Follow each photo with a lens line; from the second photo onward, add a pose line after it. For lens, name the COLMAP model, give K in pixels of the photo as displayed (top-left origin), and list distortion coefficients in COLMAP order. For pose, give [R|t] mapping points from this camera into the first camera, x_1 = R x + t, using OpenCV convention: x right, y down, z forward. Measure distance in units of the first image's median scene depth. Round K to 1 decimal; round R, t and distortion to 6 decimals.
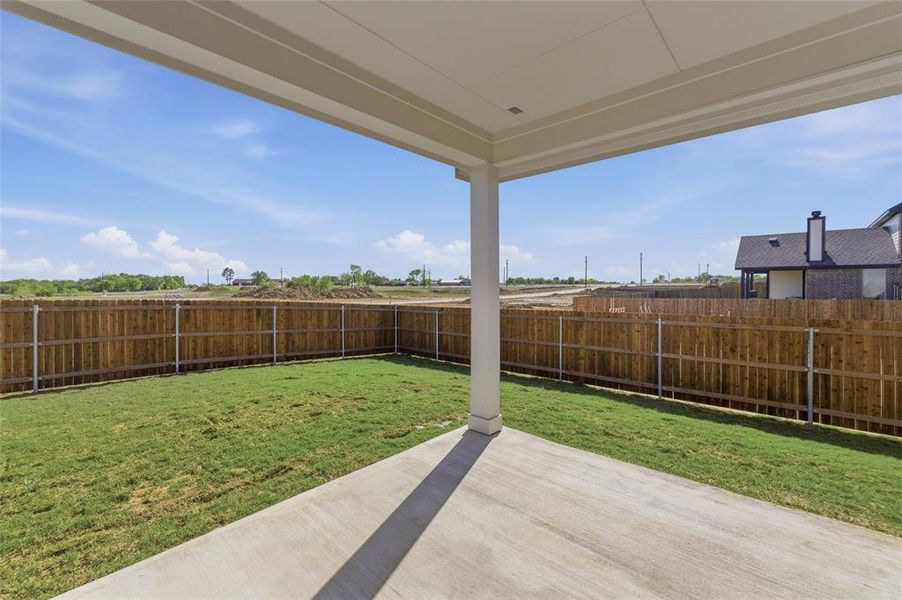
lens RADIAL K [[371.4, 0, 448.7], [0, 371.4, 291.5], [0, 0, 1]] dist [0.001026, 0.000147]
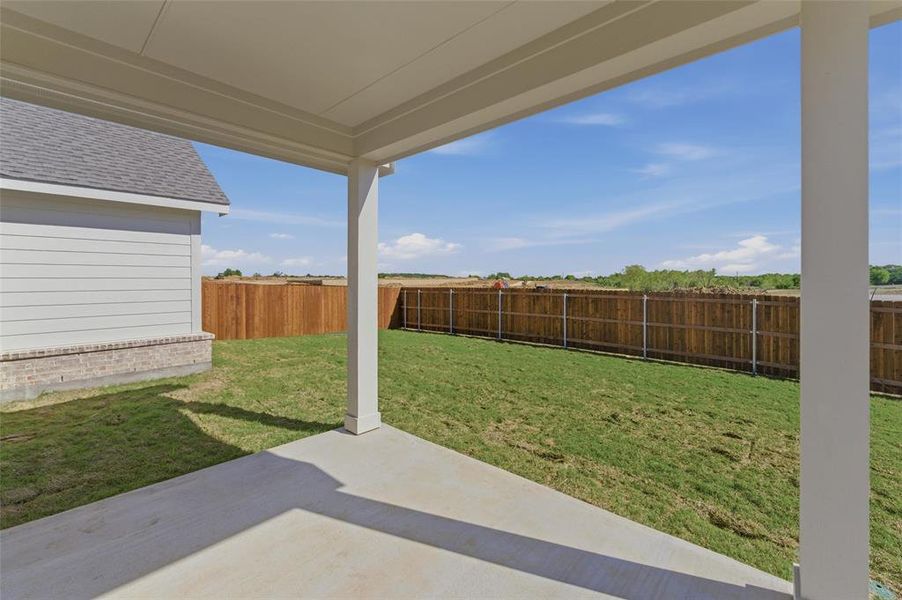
lens RADIAL K [[405.1, 0, 487.5], [0, 405.1, 284.5], [0, 0, 1]] dist [0.002012, 0.000138]
pose [[0.028770, 0.005724, -0.999570, 0.330421], [-0.006511, 0.999963, 0.005539, -0.004583], [0.999565, 0.006349, 0.028807, 0.379004]]
